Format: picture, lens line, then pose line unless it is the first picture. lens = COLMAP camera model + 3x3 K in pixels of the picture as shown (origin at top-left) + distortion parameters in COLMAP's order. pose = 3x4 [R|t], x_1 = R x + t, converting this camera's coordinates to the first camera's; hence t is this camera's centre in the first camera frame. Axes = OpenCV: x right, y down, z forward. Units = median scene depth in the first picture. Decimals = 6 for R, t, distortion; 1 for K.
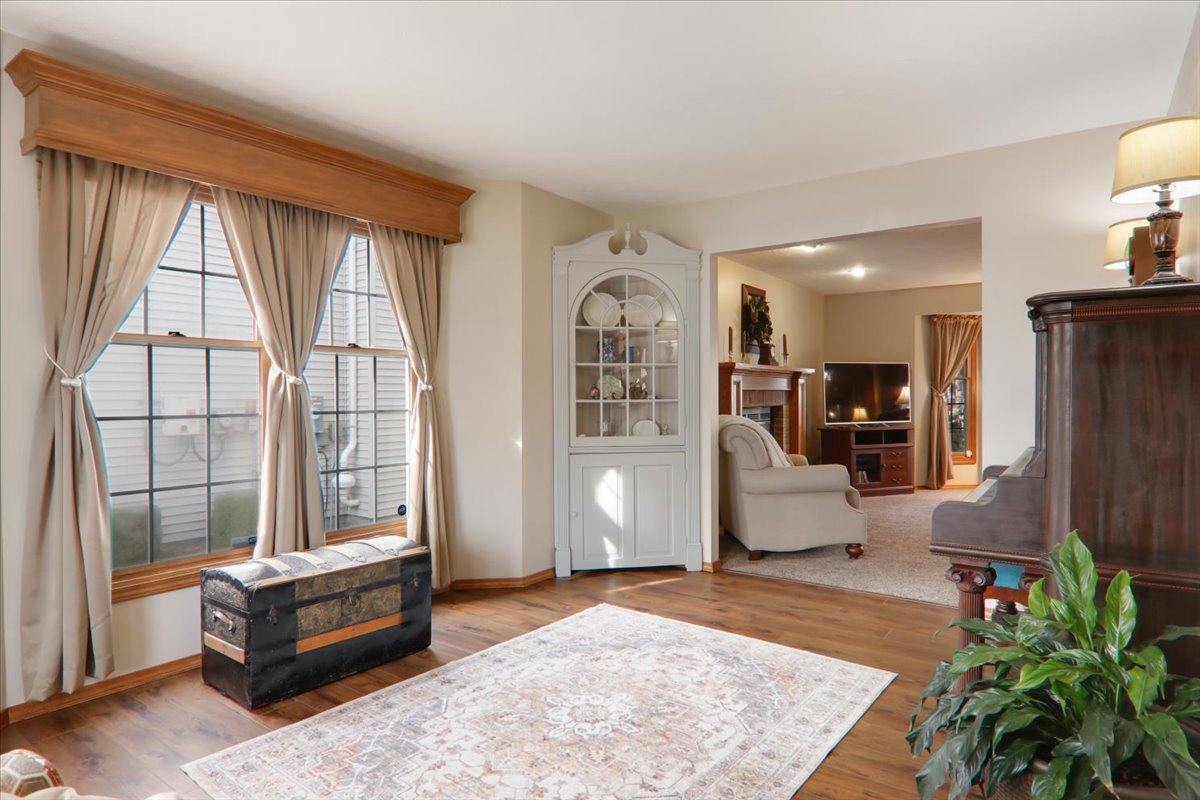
lens RADIAL K [[696.0, 0, 600.0], [0, 696.0, 400.0], [0, 0, 1]] dist [-0.004186, -0.000993]
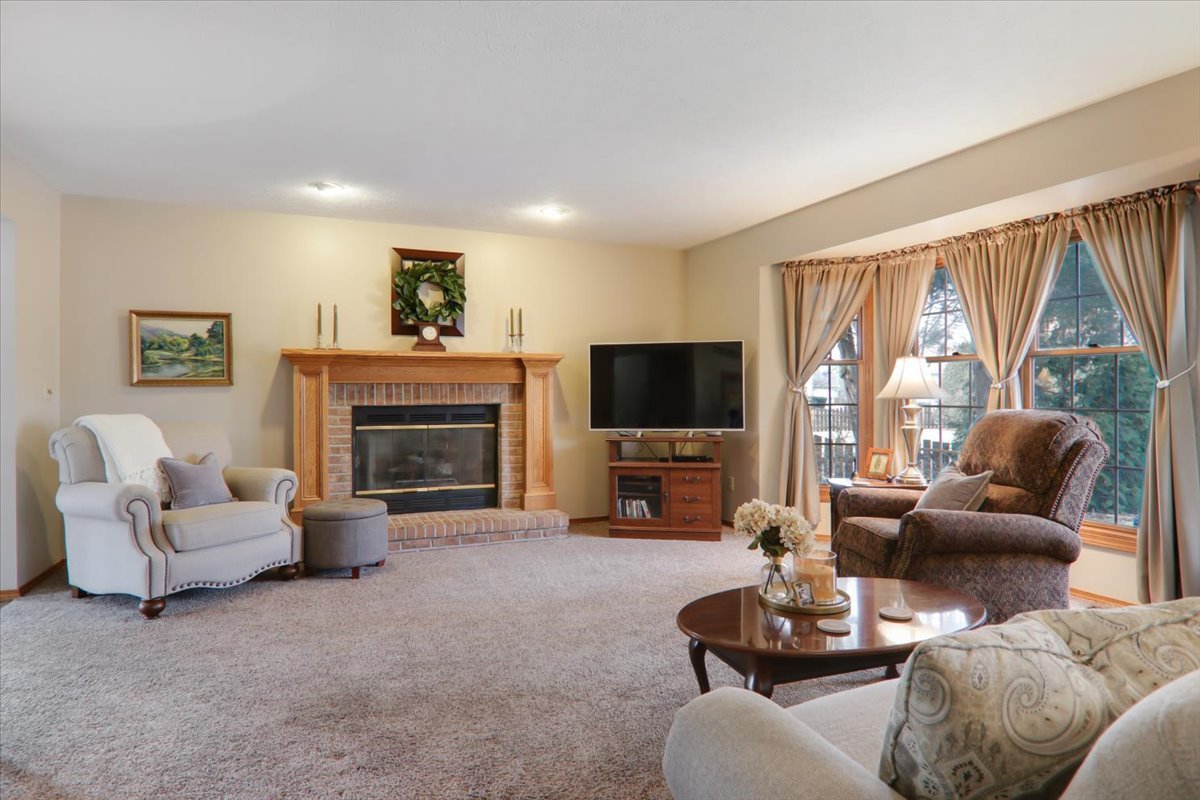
lens RADIAL K [[696.0, 0, 600.0], [0, 696.0, 400.0], [0, 0, 1]] dist [-0.004186, -0.000993]
pose [[0.849862, 0.013737, -0.526825, 0.693180], [-0.002590, 0.999757, 0.021891, -0.011845], [0.526998, -0.017239, 0.849692, 0.385989]]
